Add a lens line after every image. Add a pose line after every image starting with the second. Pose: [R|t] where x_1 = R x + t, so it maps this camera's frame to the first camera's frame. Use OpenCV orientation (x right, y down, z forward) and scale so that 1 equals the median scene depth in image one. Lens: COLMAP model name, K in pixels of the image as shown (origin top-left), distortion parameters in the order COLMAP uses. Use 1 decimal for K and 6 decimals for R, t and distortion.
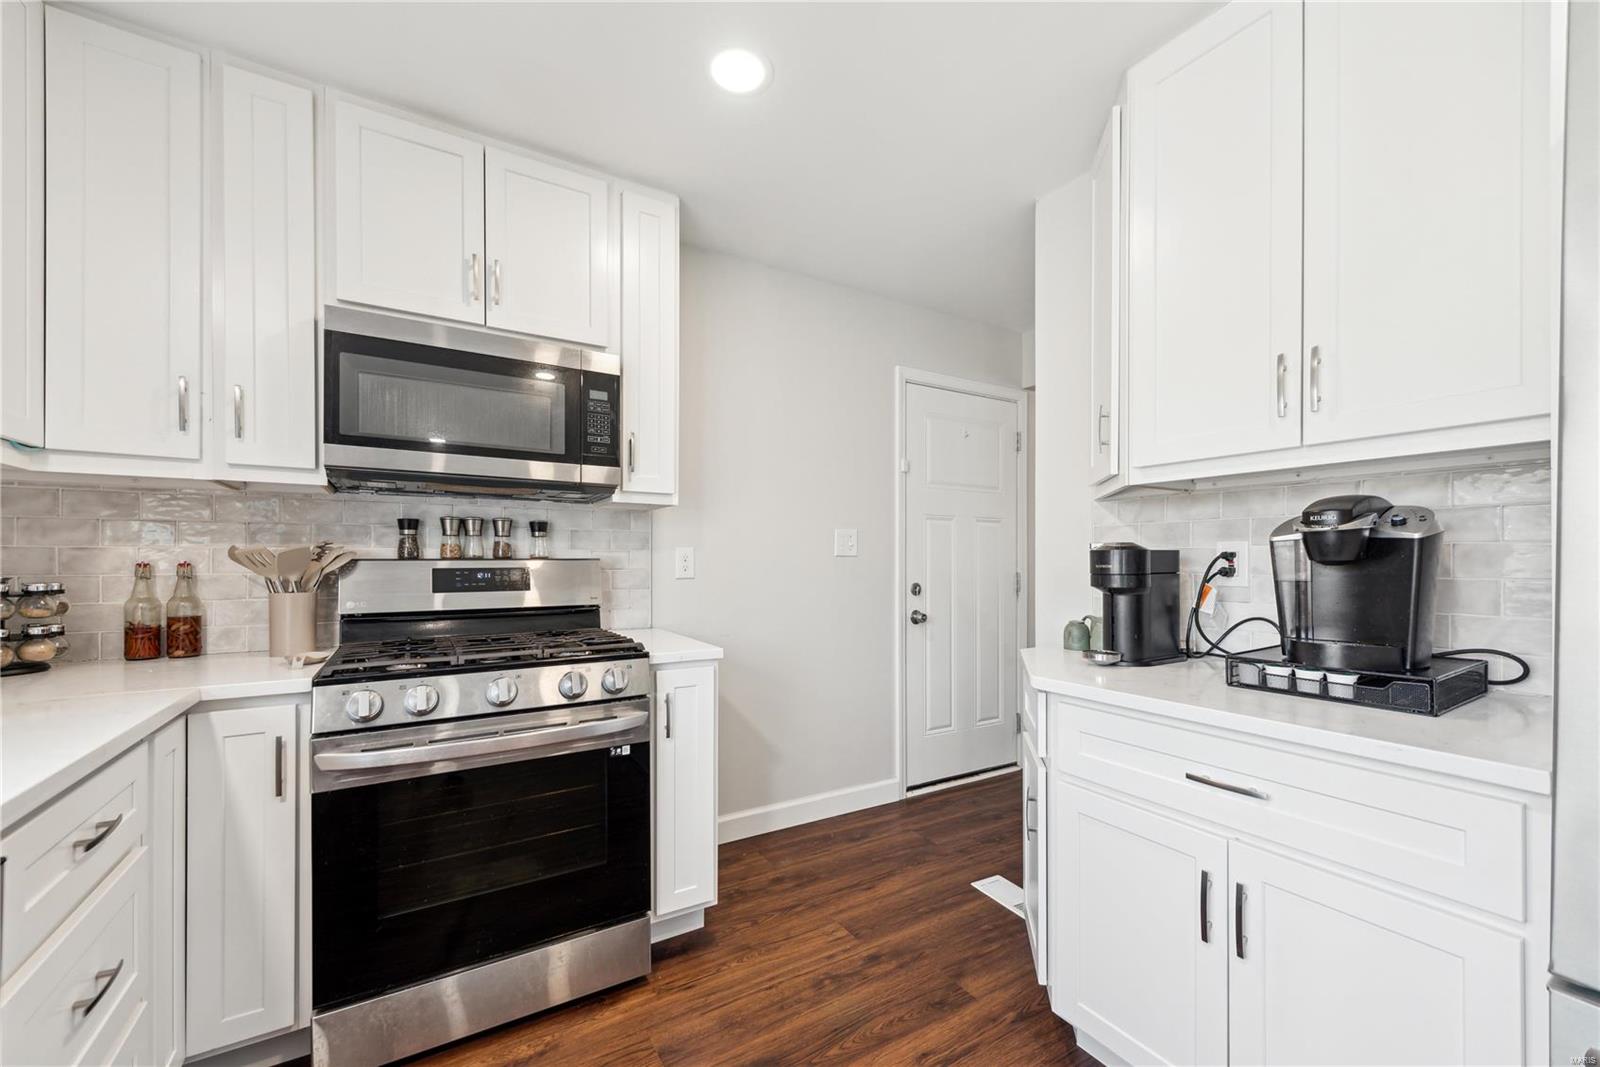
lens RADIAL K [[643.8, 0, 795.4], [0, 643.8, 561.2], [0, 0, 1]] dist [0.010168, -0.000118]
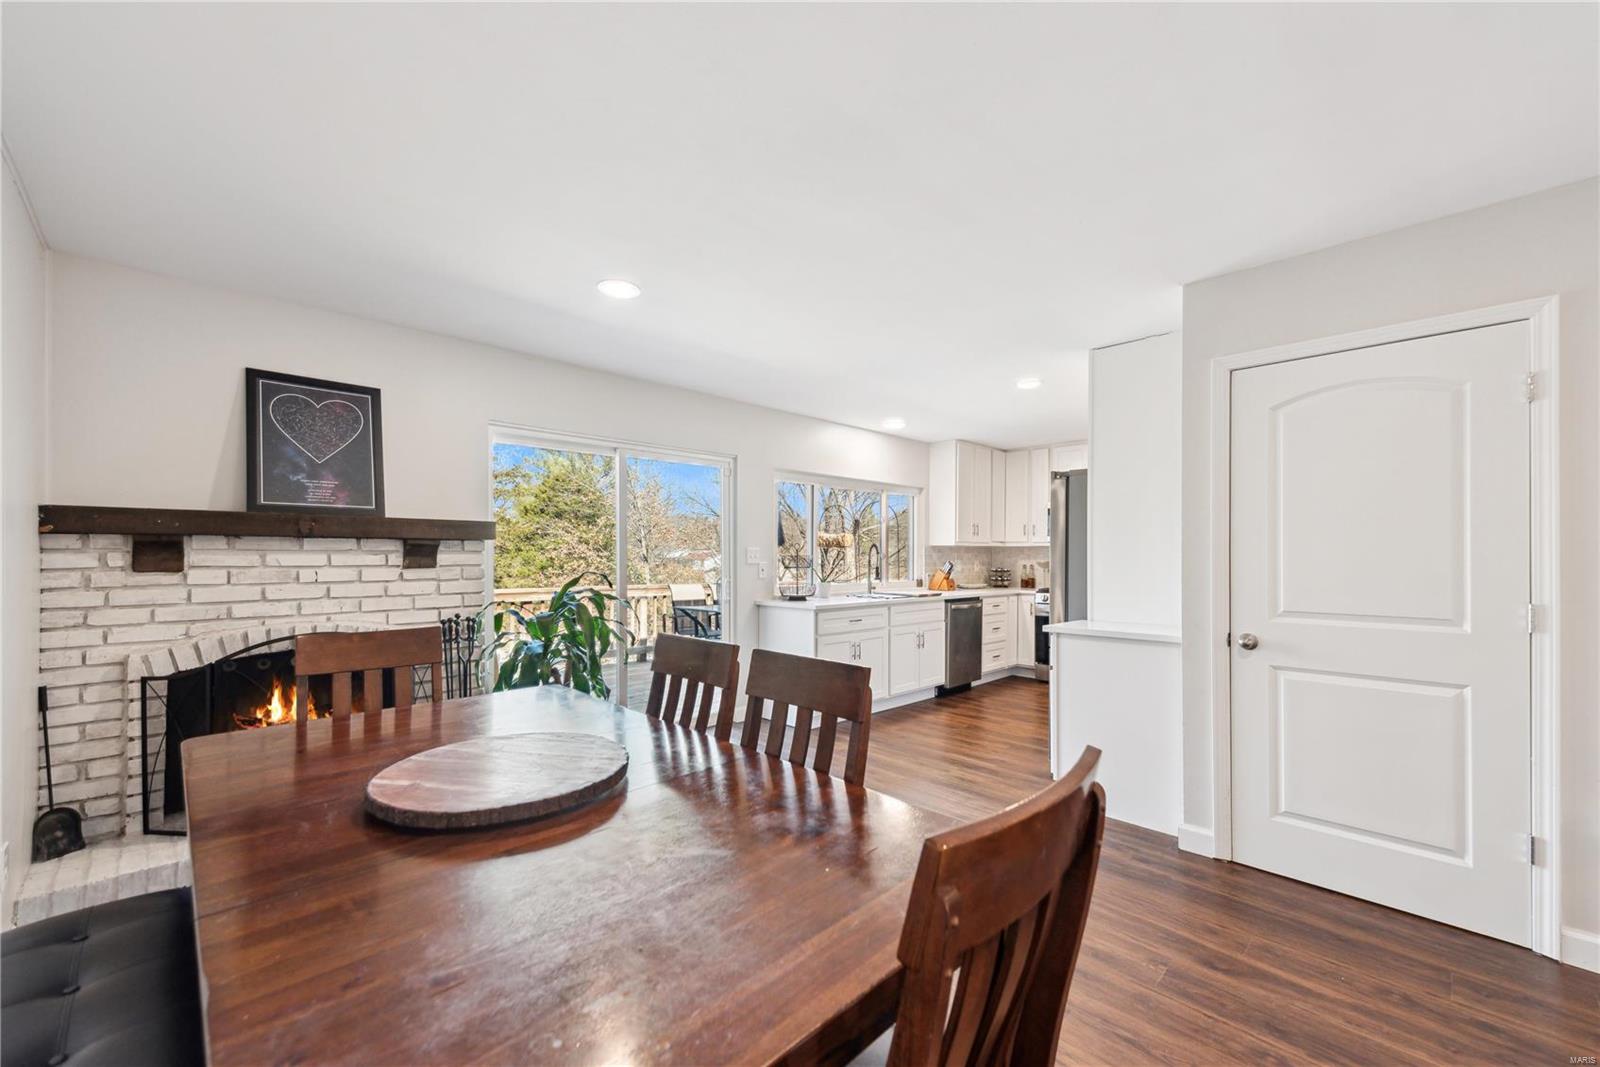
lens RADIAL K [[643.8, 0, 795.4], [0, 643.8, 561.2], [0, 0, 1]] dist [0.010168, -0.000118]
pose [[0.238132, 0.007292, -0.971206, 2.539852], [-0.002272, 0.999973, 0.006951, -0.043941], [0.971230, 0.000552, 0.238142, -1.351878]]
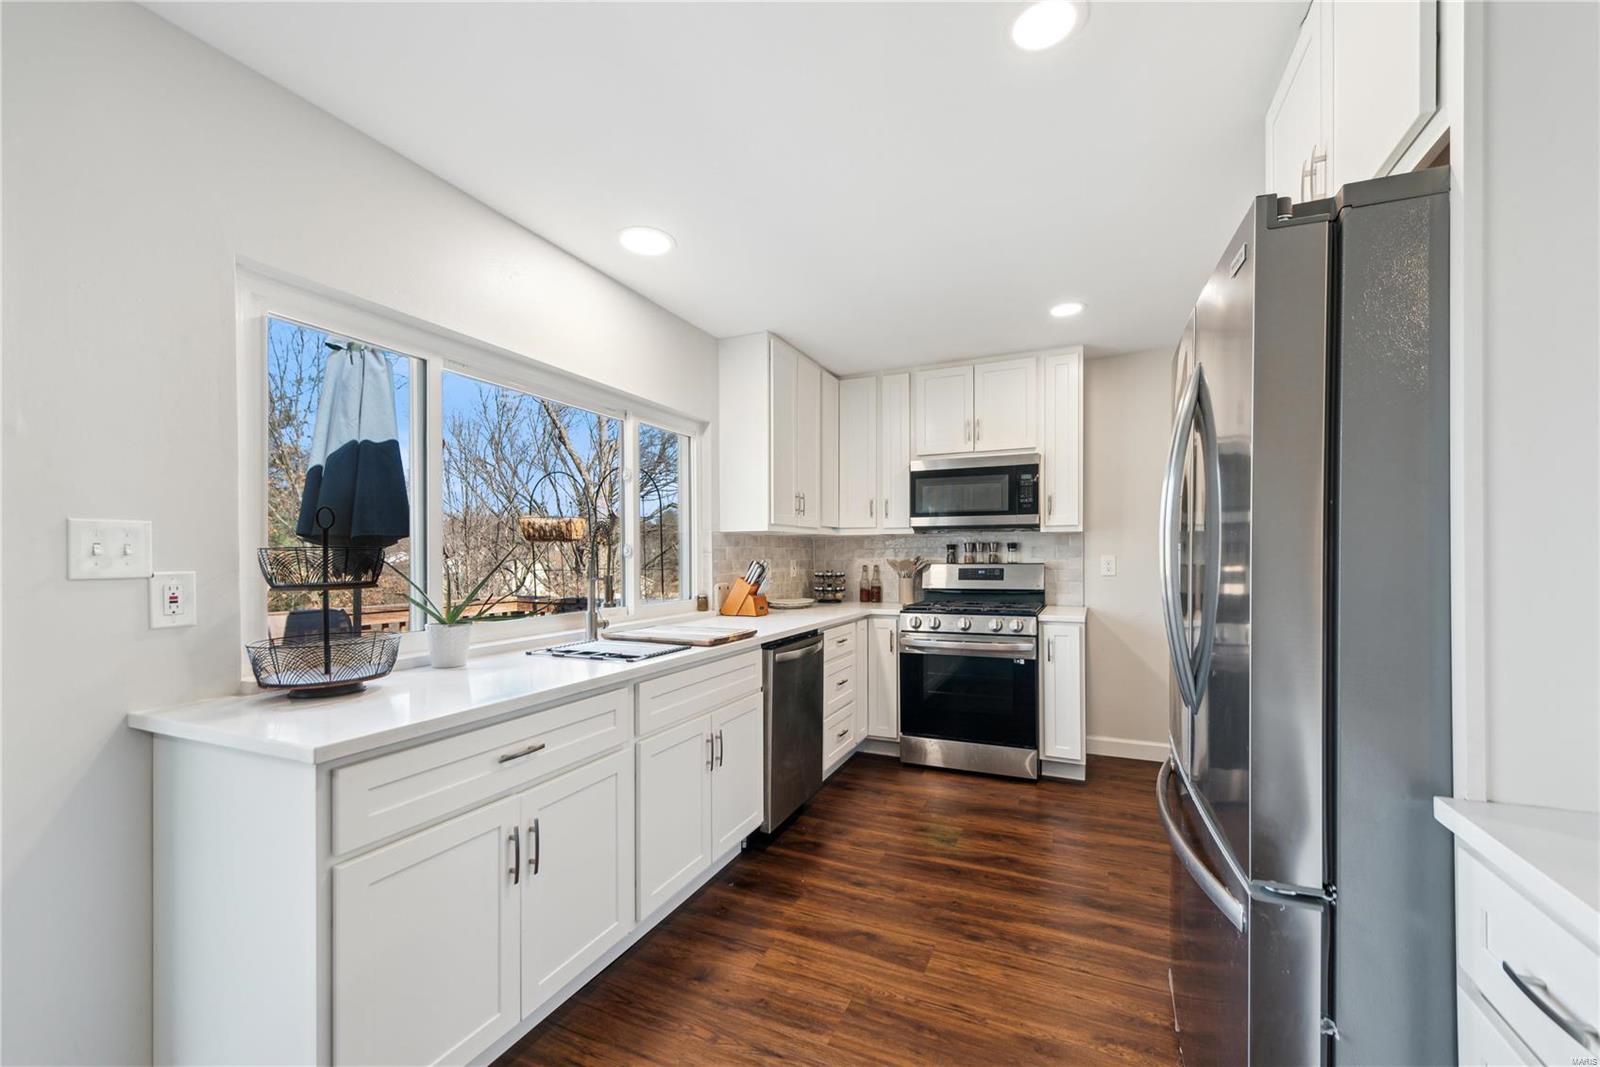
lens RADIAL K [[643.8, 0, 795.4], [0, 643.8, 561.2], [0, 0, 1]] dist [0.010168, -0.000118]
pose [[0.564576, 0.001784, -0.825379, 0.933201], [0.007594, 0.999944, 0.007355, -0.033565], [0.825346, -0.010421, 0.564531, -0.664624]]
